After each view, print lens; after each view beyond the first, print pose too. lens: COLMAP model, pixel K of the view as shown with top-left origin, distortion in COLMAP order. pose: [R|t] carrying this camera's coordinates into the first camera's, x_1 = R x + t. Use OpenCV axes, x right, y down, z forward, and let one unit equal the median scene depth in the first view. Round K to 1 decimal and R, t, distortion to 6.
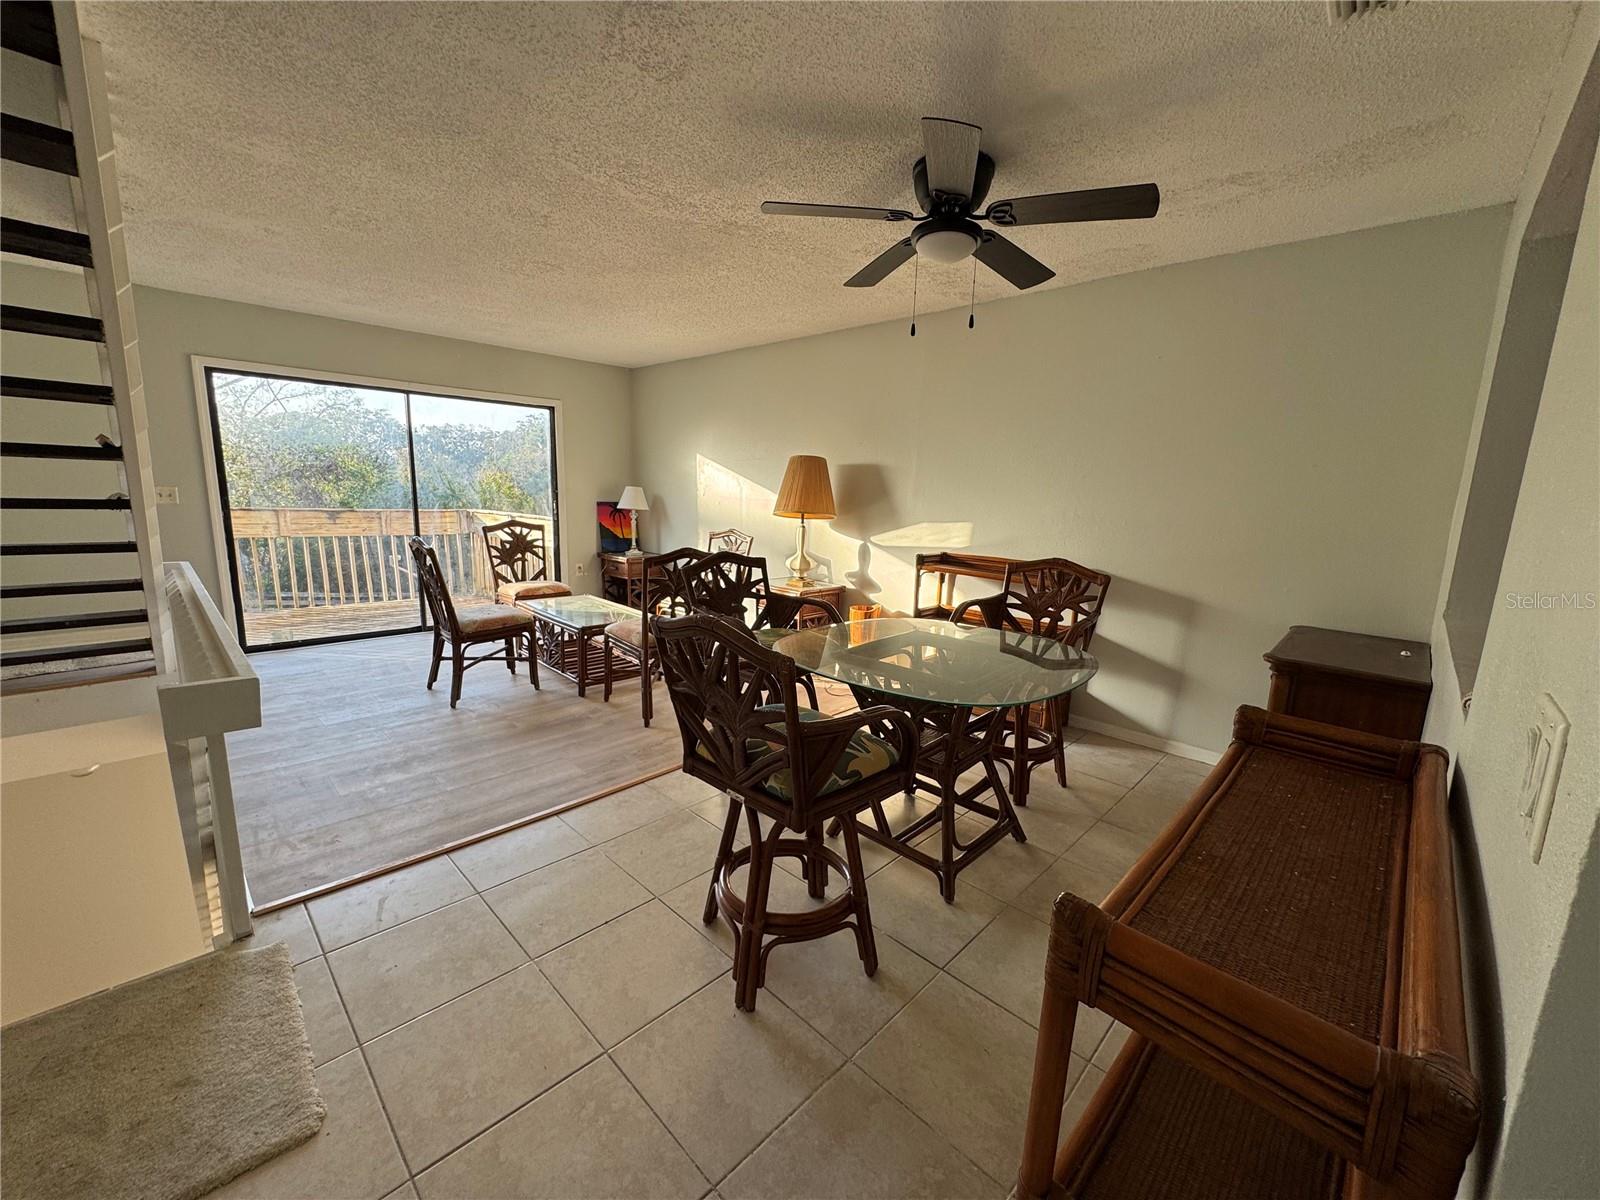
lens RADIAL K [[641.0, 0, 800.0], [0, 641.0, 600.0], [0, 0, 1]] dist [-0.002907, 0.000969]
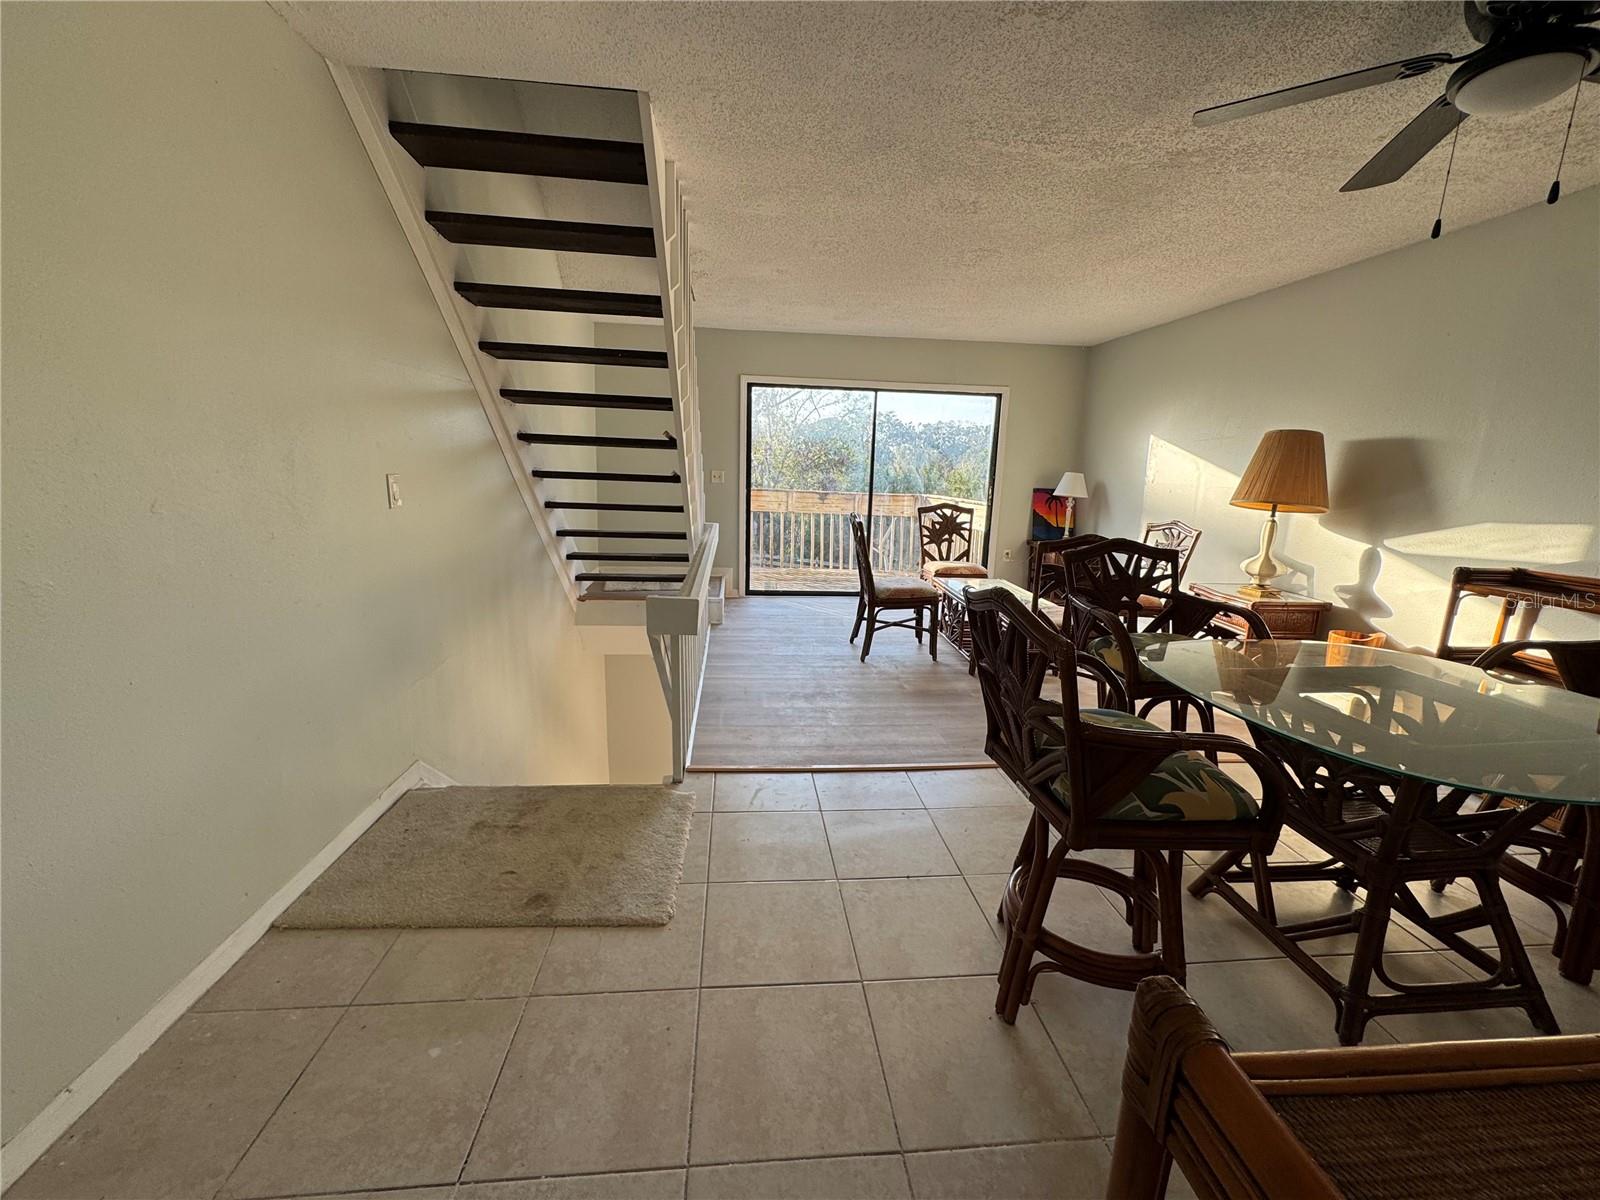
lens RADIAL K [[641.0, 0, 800.0], [0, 641.0, 600.0], [0, 0, 1]] dist [-0.002907, 0.000969]
pose [[0.763169, 0.124804, -0.634032, 0.109376], [-0.117821, 0.991600, 0.053370, 0.012648], [0.635367, 0.033972, 0.771463, 0.040955]]
